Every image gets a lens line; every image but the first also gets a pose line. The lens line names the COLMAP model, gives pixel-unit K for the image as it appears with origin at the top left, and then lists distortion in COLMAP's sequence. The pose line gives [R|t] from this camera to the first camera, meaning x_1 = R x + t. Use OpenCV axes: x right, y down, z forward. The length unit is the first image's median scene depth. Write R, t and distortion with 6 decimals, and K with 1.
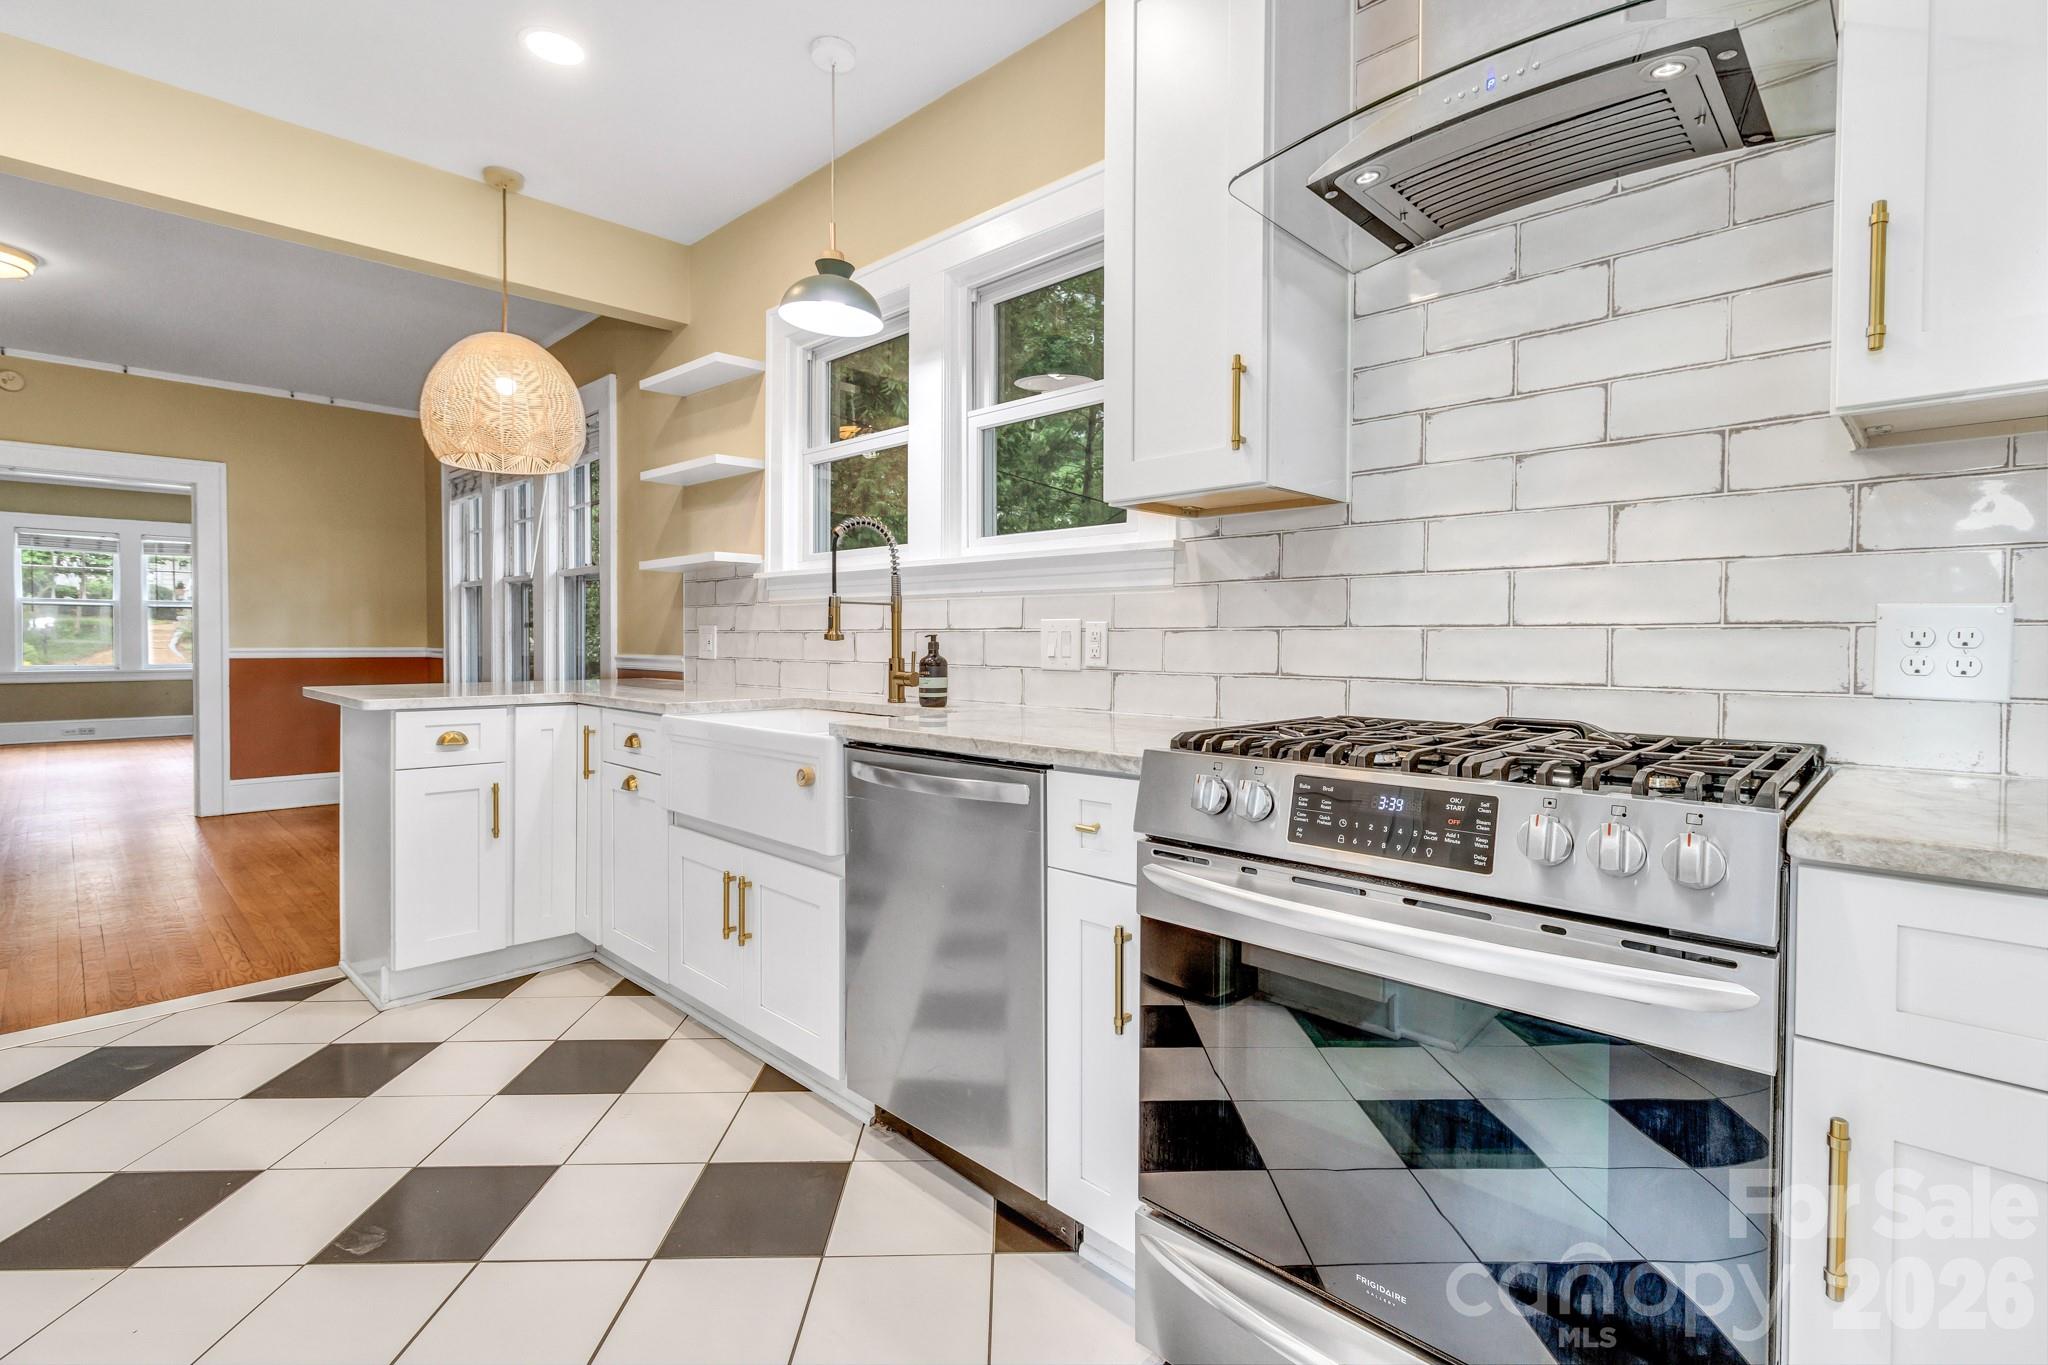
lens RADIAL K [[941.0, 0, 1031.9], [0, 941.0, 655.6], [0, 0, 1]] dist [-0.000098, 0.000647]
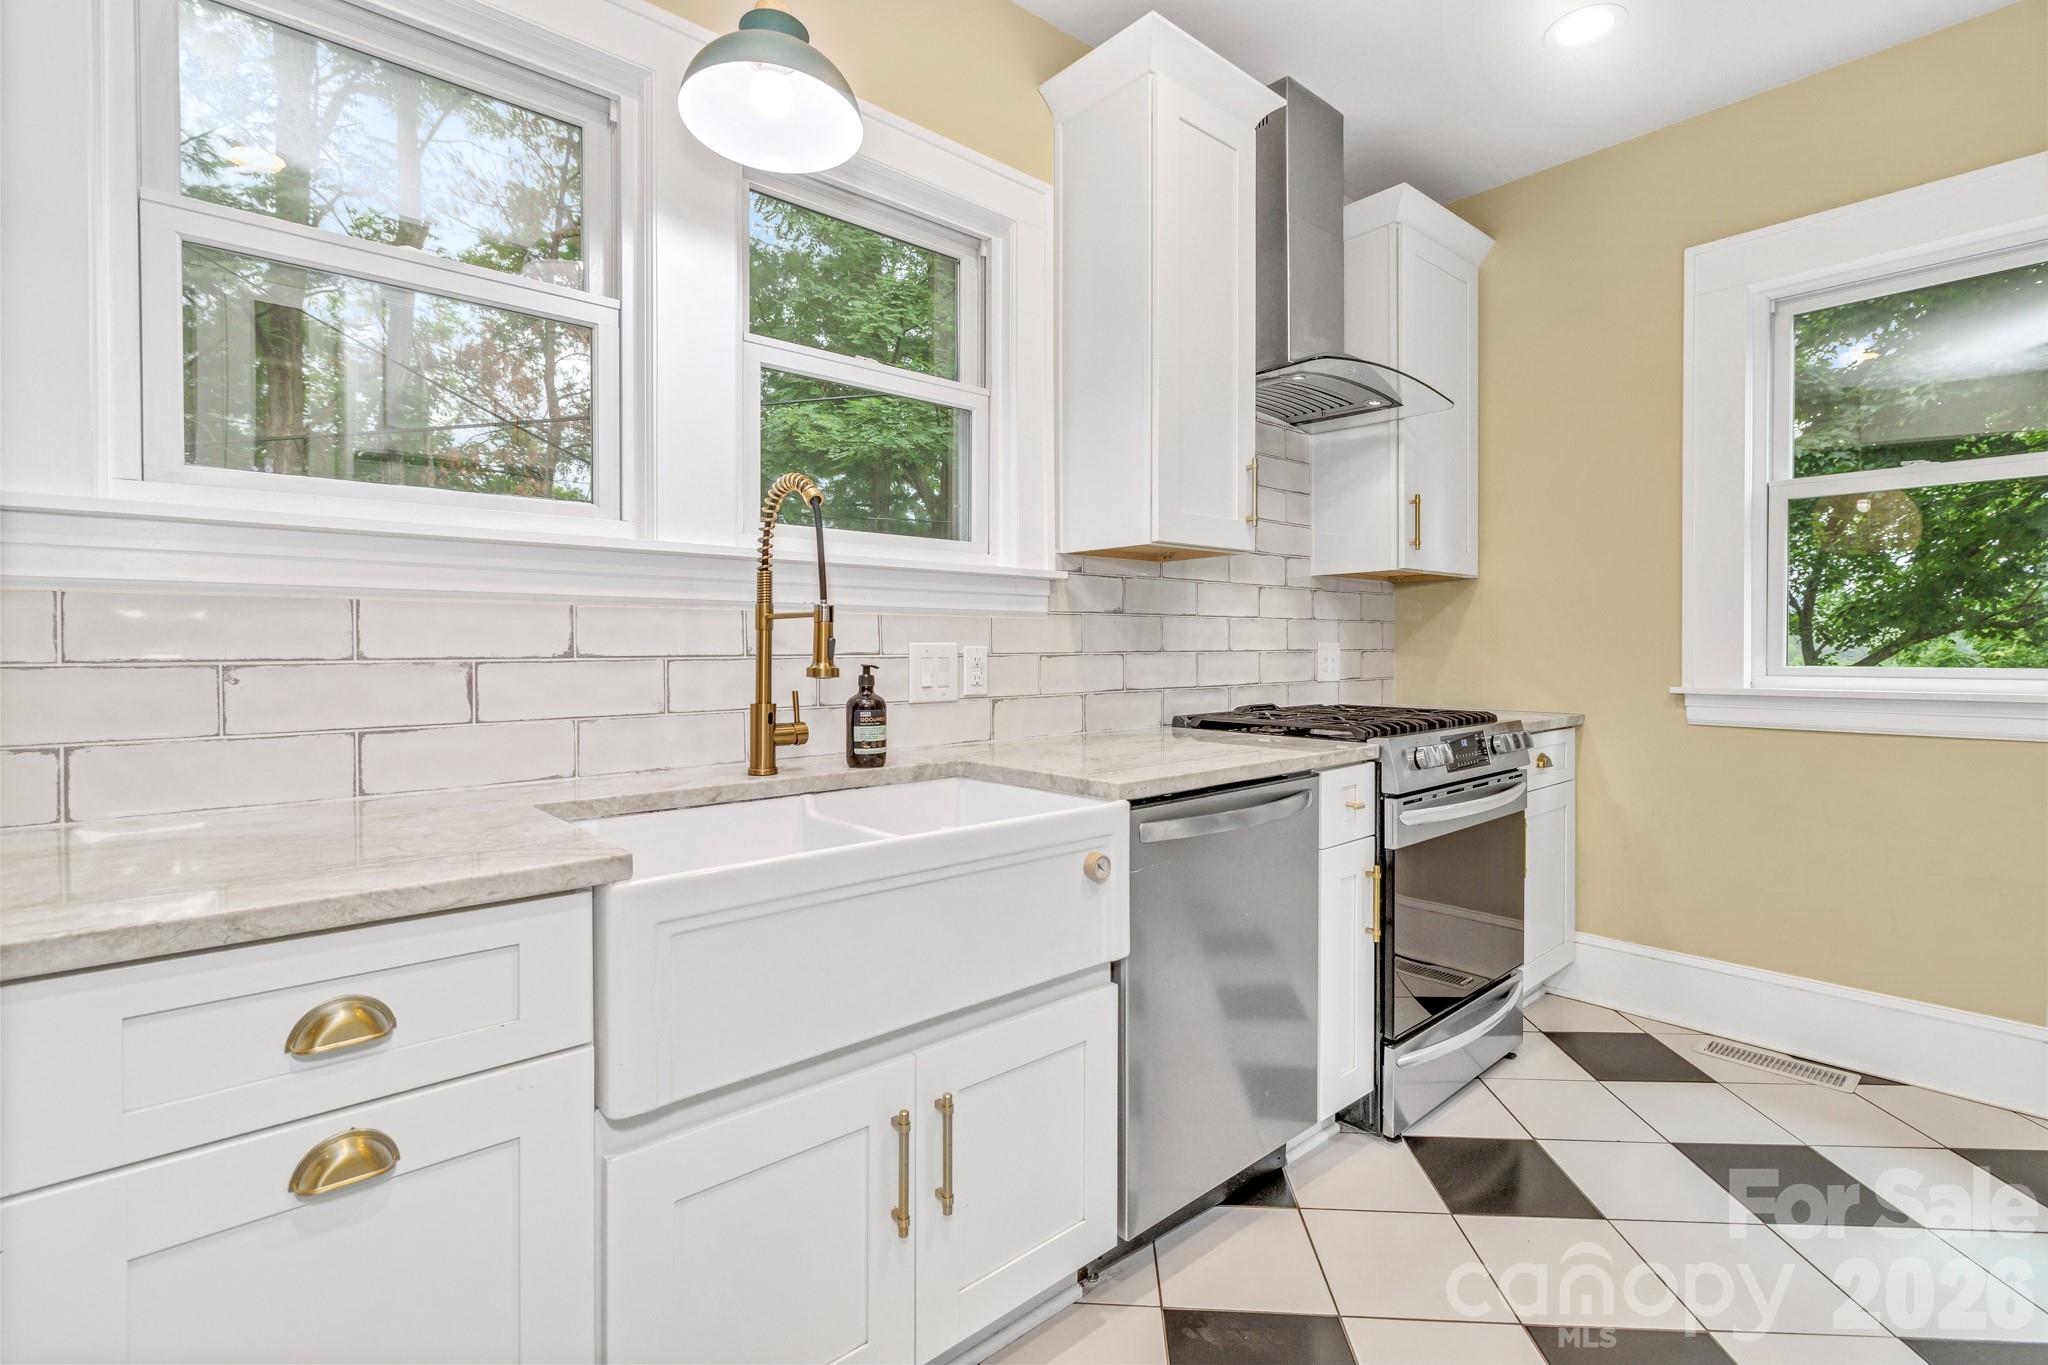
lens RADIAL K [[941.0, 0, 1031.9], [0, 941.0, 655.6], [0, 0, 1]] dist [-0.000098, 0.000647]
pose [[0.068037, -0.015411, 0.997564, -0.734061], [0.018902, 0.999721, 0.014155, -0.033672], [-0.997504, 0.017893, 0.068309, 0.762629]]
